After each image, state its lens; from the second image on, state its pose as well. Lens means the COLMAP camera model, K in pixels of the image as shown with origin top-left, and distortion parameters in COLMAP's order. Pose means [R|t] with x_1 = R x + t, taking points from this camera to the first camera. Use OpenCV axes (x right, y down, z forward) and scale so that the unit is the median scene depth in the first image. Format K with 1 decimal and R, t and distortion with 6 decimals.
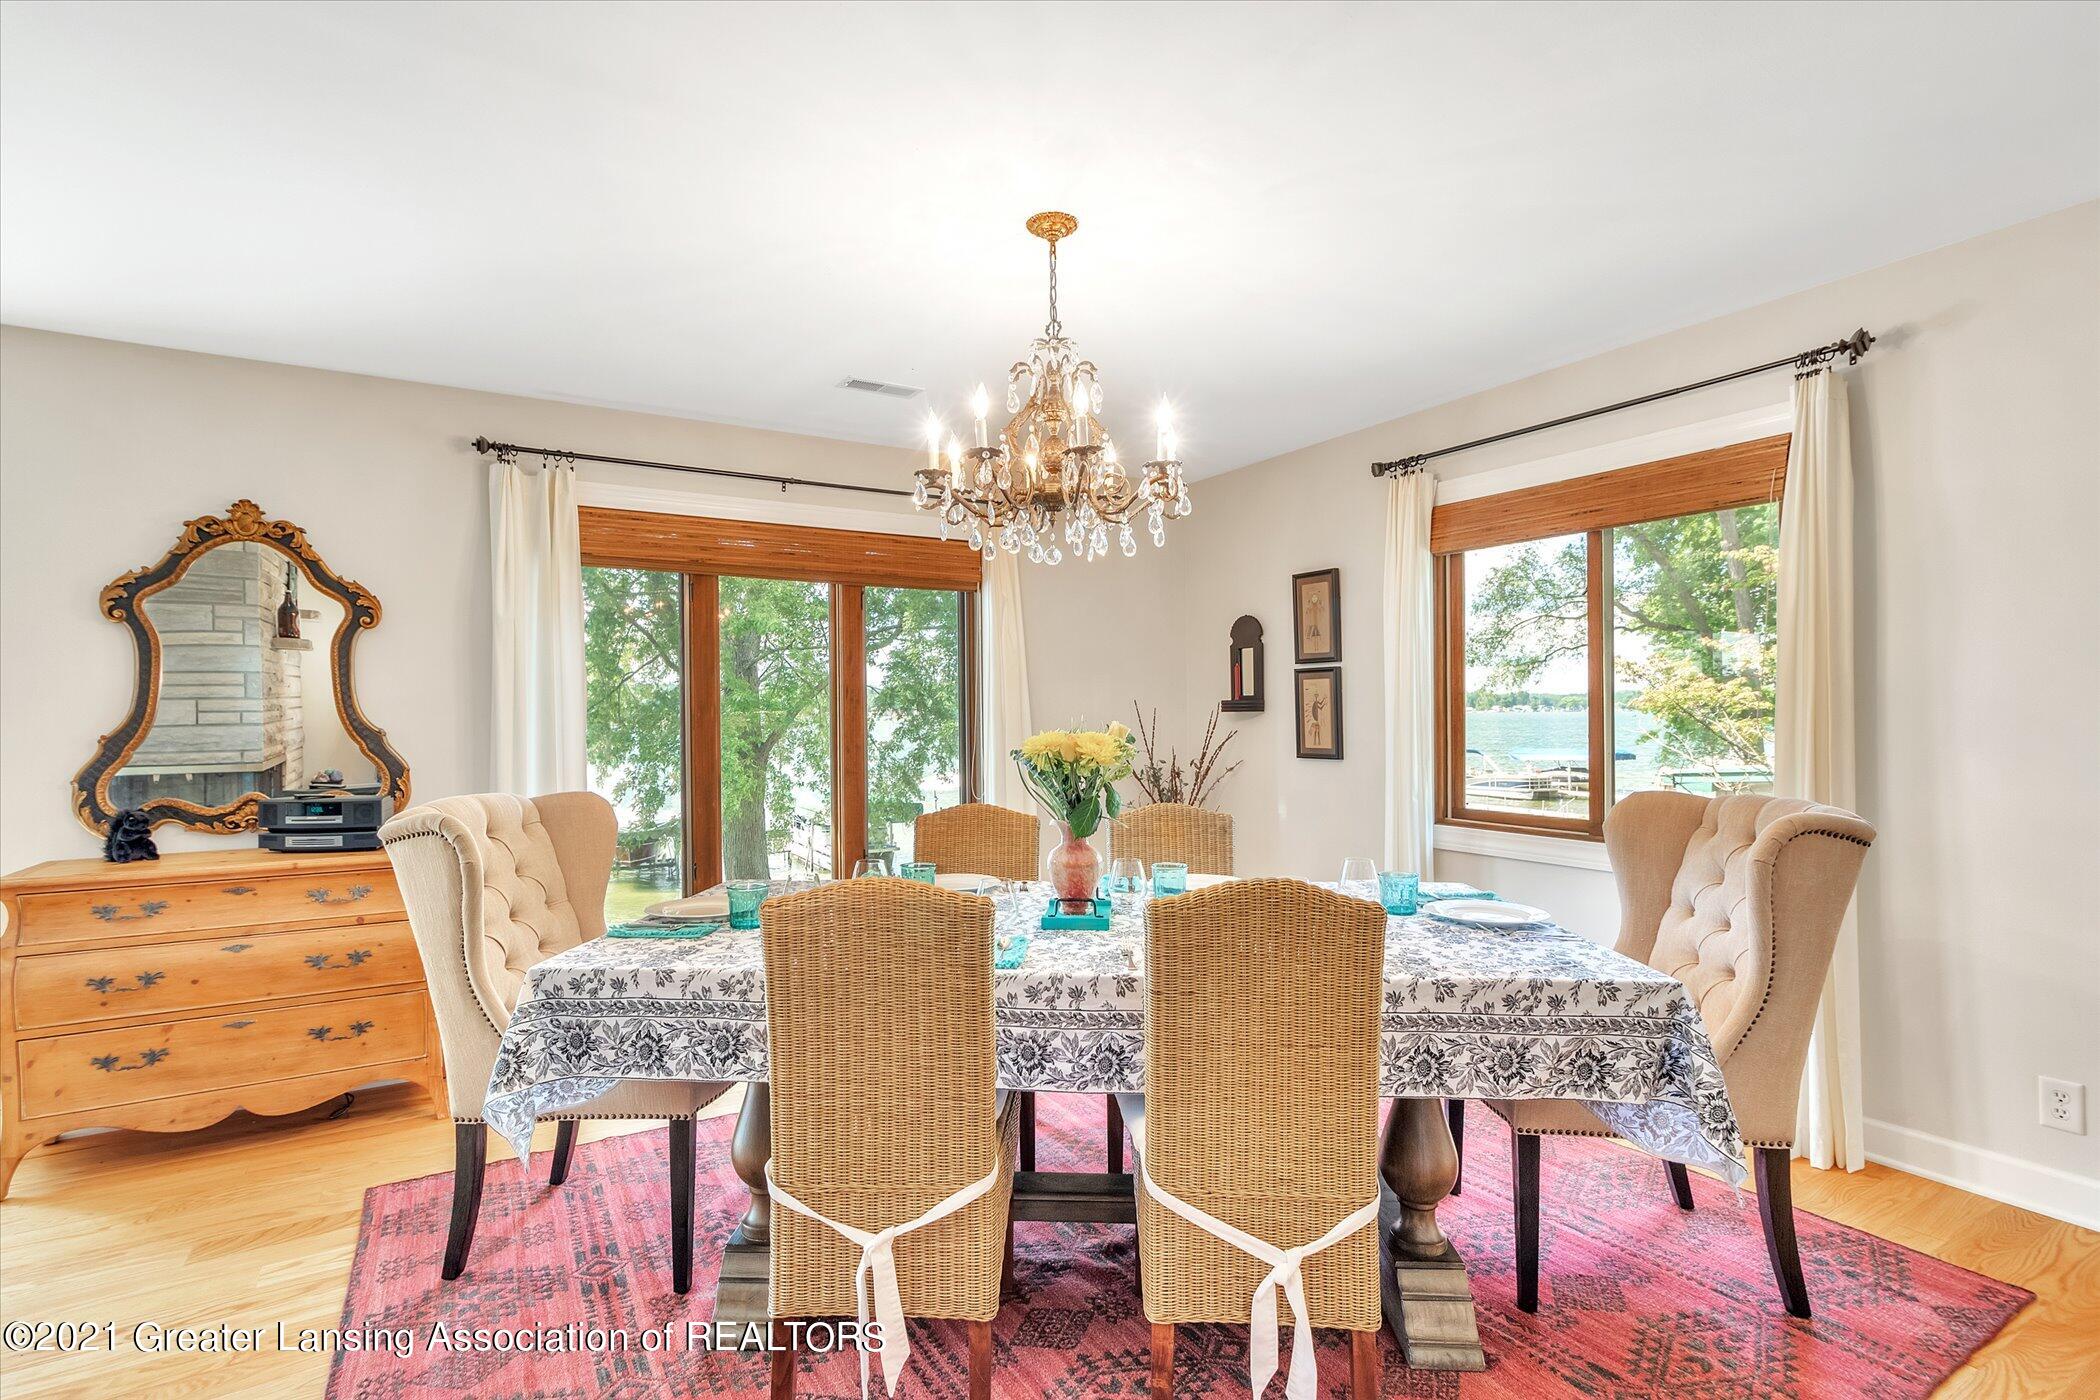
lens RADIAL K [[996.5, 0, 1050.3], [0, 996.5, 717.8], [0, 0, 1]] dist [0.001506, 0.000024]
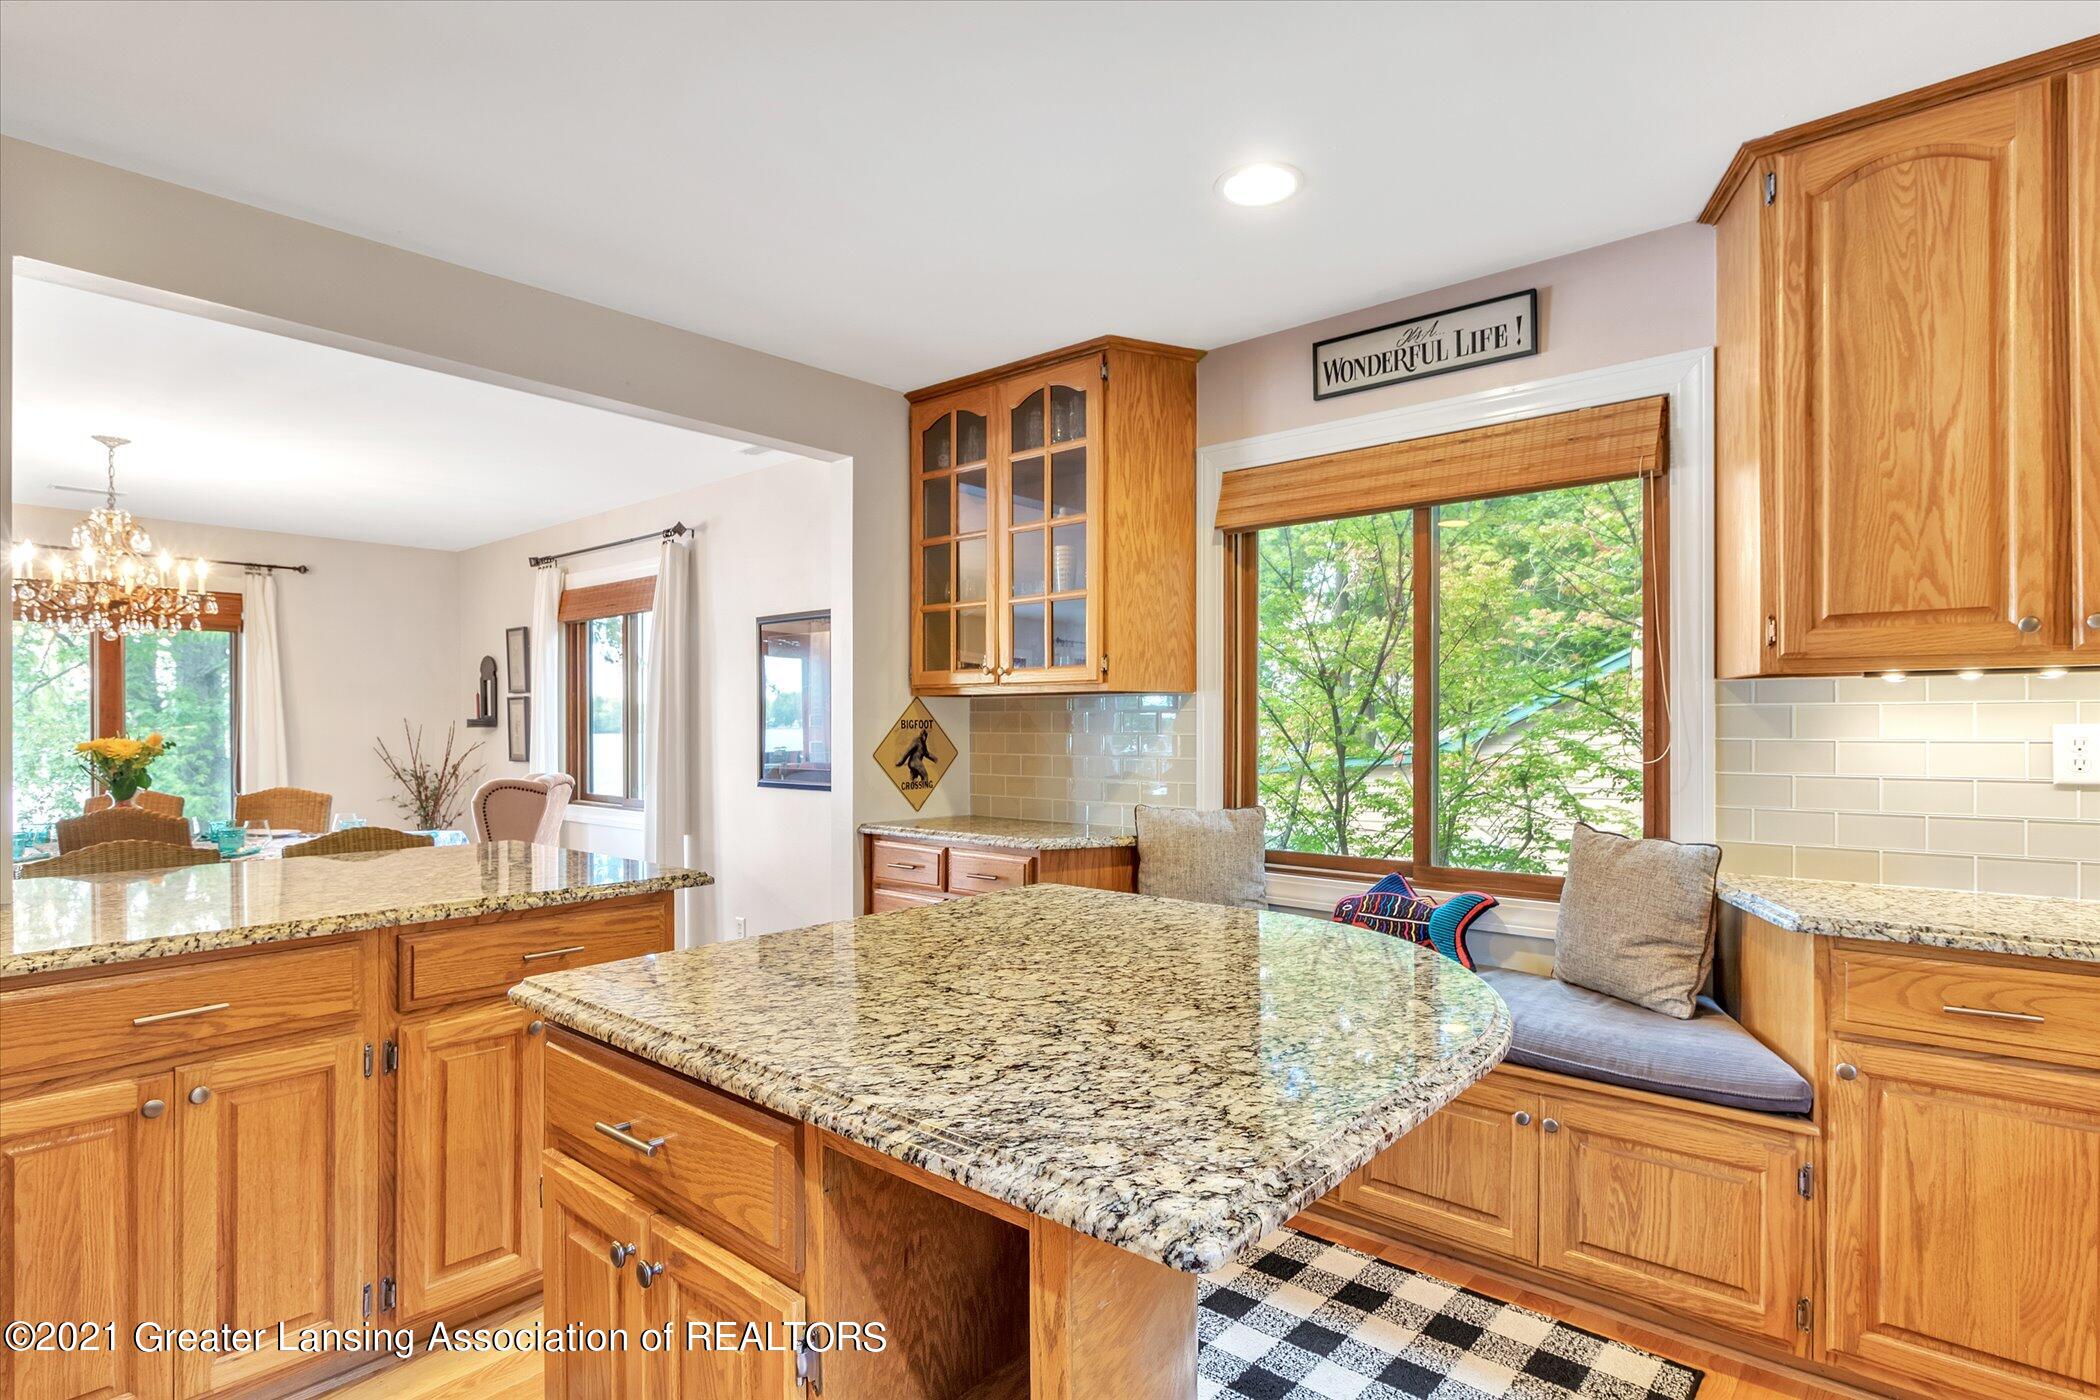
lens RADIAL K [[1060.8, 0, 1047.9], [0, 1060.8, 727.4], [0, 0, 1]] dist [-0.001227, -0.000292]
pose [[0.950732, 0.004559, 0.309980, 0.705482], [-0.002681, 0.999975, -0.006485, 0.001379], [-0.310002, 0.005334, 0.950721, -0.886012]]
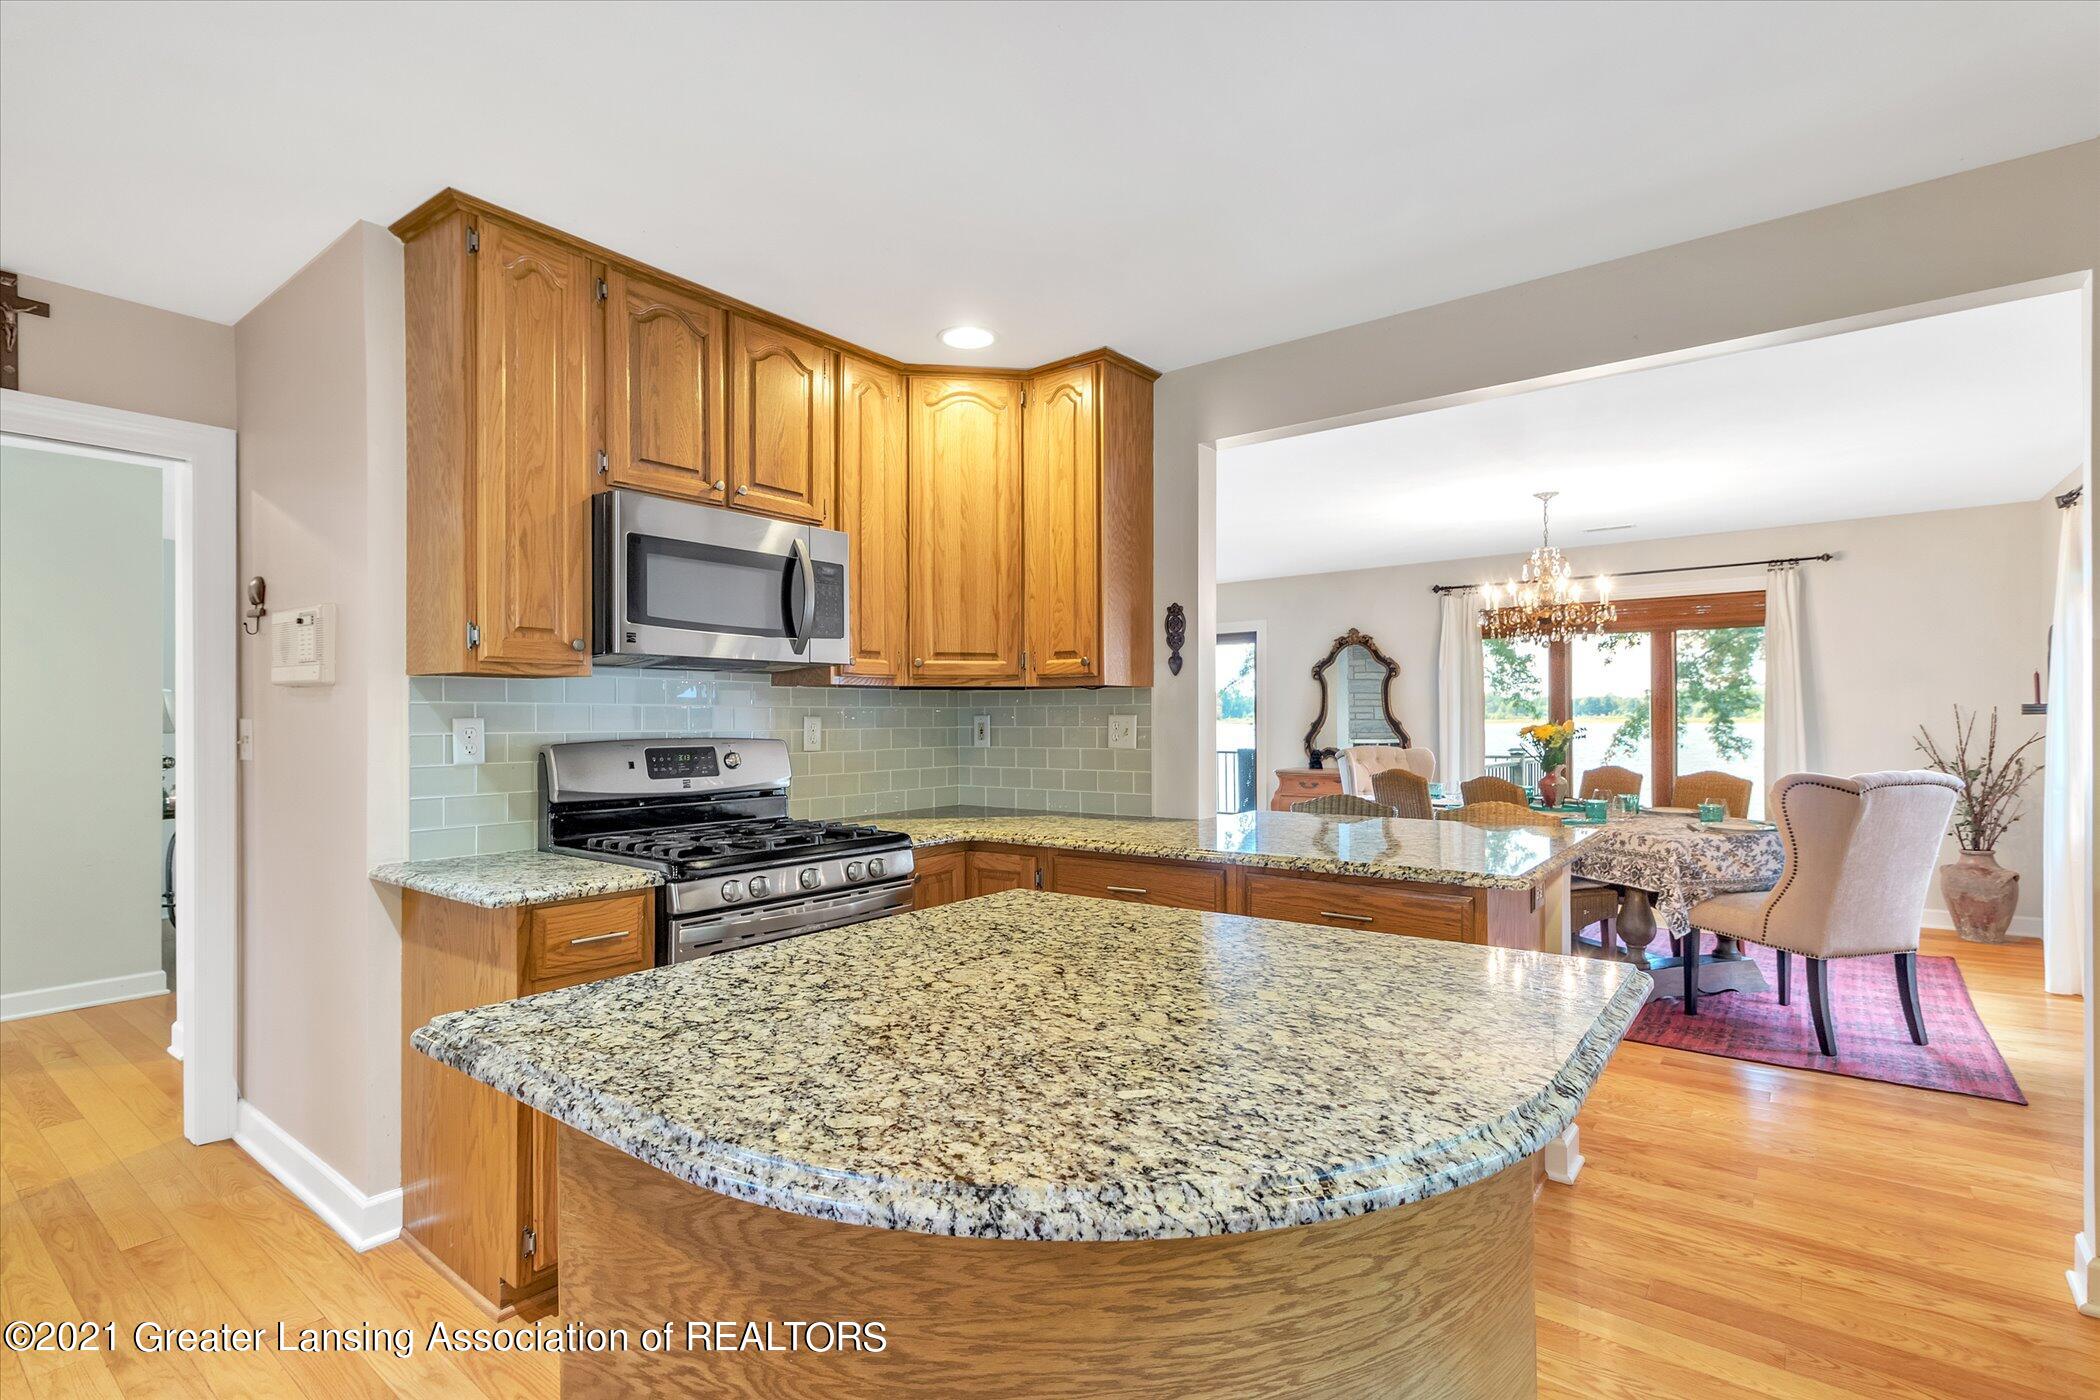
lens RADIAL K [[996.5, 0, 1050.3], [0, 996.5, 717.8], [0, 0, 1]] dist [0.001506, 0.000024]
pose [[0.365494, 0.006955, -0.930788, 1.220925], [-0.004684, 0.999973, 0.005633, -0.005778], [0.930802, 0.002301, 0.365517, -0.602980]]
